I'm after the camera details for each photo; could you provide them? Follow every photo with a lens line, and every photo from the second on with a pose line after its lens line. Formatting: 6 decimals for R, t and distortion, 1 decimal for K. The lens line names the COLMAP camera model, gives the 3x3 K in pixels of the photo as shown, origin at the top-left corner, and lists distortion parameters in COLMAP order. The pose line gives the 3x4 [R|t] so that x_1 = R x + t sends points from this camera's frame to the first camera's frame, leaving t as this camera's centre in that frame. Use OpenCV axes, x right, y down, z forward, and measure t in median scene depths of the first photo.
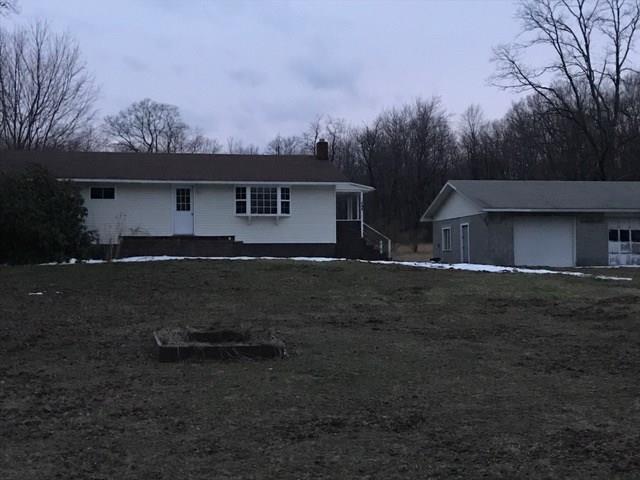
lens RADIAL K [[850.0, 0, 319.0], [0, 850.0, 240.8], [0, 0, 1]] dist [0.053125, 0.000000]
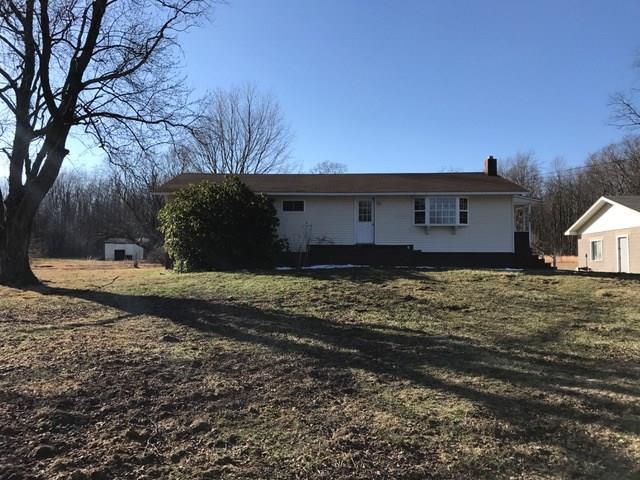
lens RADIAL K [[519.9, 0, 316.8], [0, 519.9, 240.7], [0, 0, 1]] dist [0.065735, -0.018184]
pose [[0.977024, -0.002071, -0.213121, -0.078286], [-0.003765, 0.999629, -0.026976, 0.006871], [0.213098, 0.027159, 0.976653, 0.342335]]
